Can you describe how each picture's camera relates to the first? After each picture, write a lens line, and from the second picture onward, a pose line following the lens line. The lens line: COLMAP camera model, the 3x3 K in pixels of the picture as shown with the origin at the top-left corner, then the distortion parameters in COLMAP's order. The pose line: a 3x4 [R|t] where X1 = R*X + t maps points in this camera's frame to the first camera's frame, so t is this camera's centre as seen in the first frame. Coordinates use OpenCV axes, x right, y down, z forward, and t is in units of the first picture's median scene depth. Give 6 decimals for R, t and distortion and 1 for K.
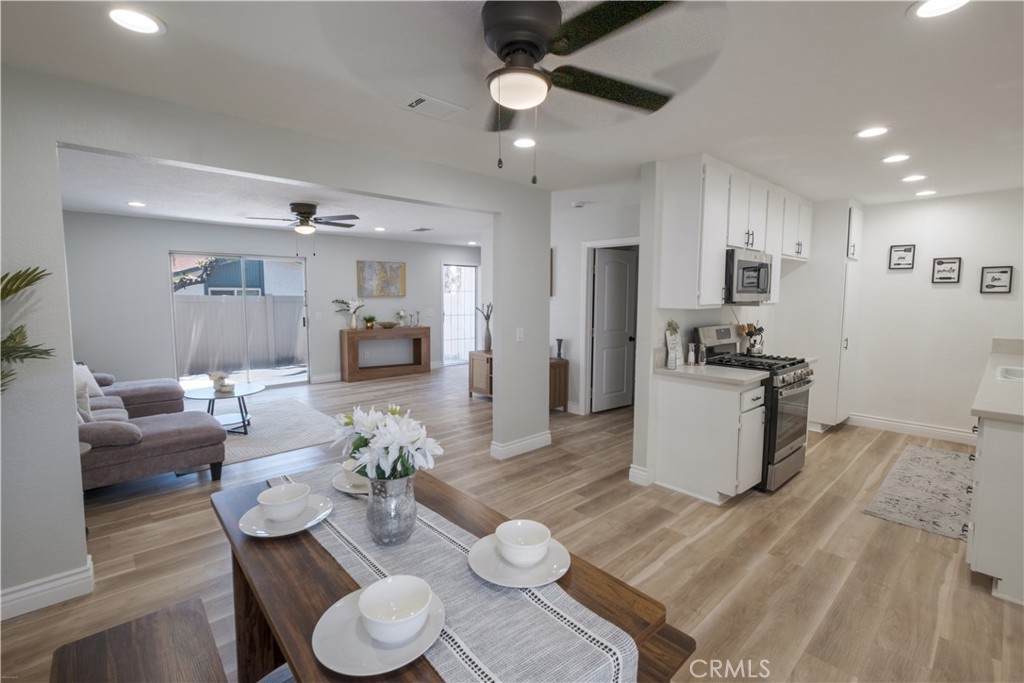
lens RADIAL K [[451.7, 0, 506.7], [0, 451.7, 334.5], [0, 0, 1]] dist [-0.001346, -0.000380]
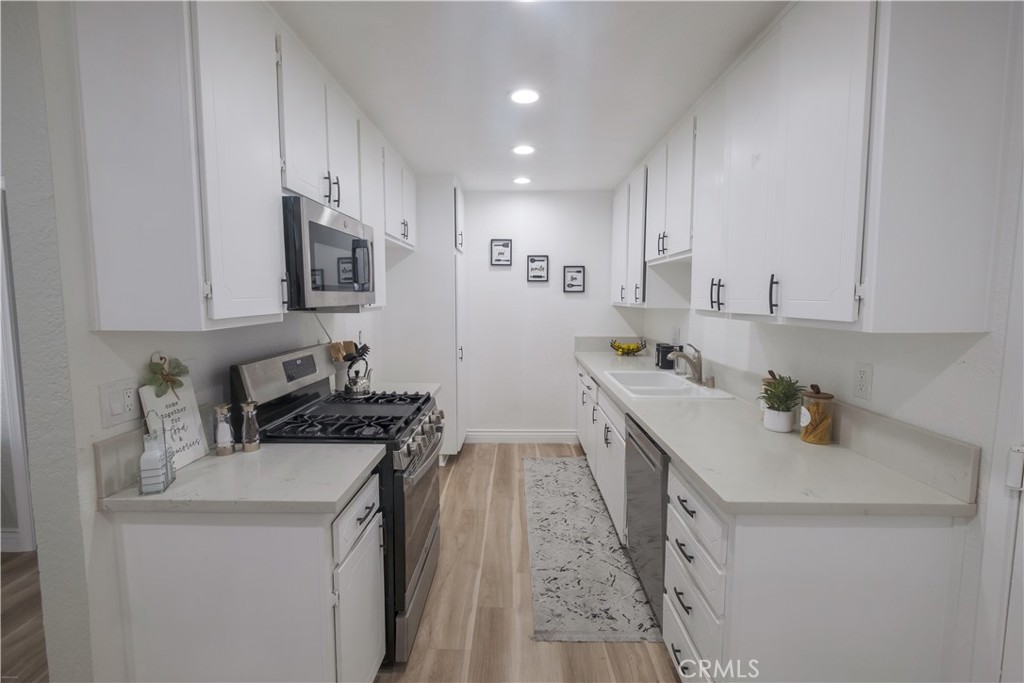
lens RADIAL K [[451.7, 0, 506.7], [0, 451.7, 334.5], [0, 0, 1]] dist [-0.001346, -0.000380]
pose [[0.686131, -0.065455, 0.724527, 0.255367], [0.066190, 0.997430, 0.027428, -0.037377], [-0.724461, 0.029137, 0.688700, 0.442476]]
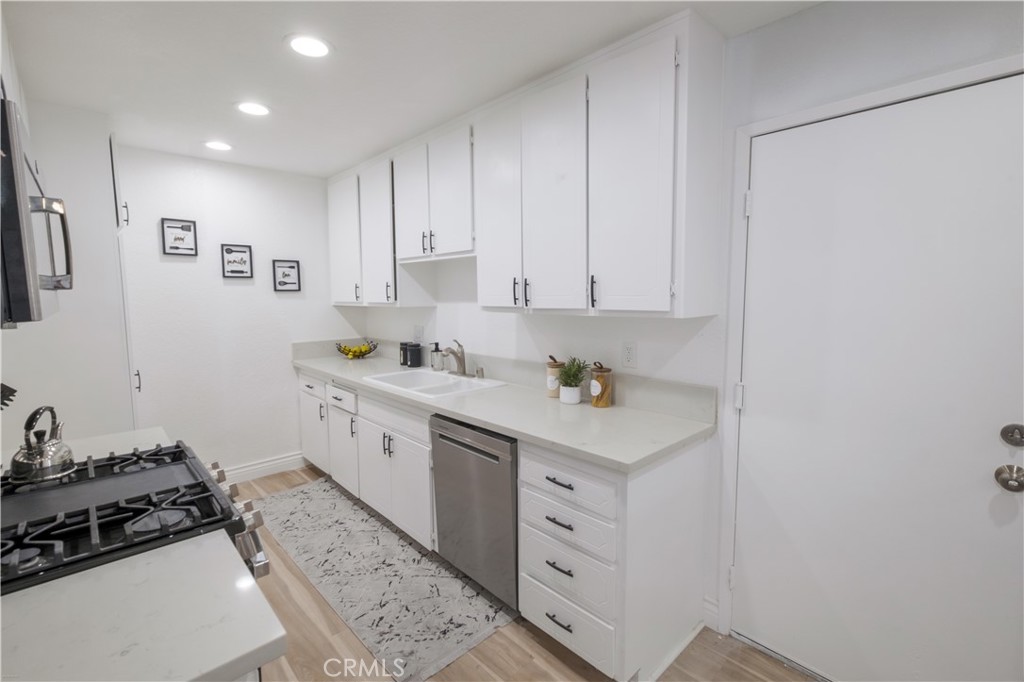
lens RADIAL K [[457.6, 0, 509.0], [0, 457.6, 335.2], [0, 0, 1]] dist [0.000524, -0.000058]
pose [[-0.018510, -0.093995, 0.995401, 0.213310], [0.096201, 0.990785, 0.095348, -0.054776], [-0.995190, 0.097524, -0.009297, 0.637746]]
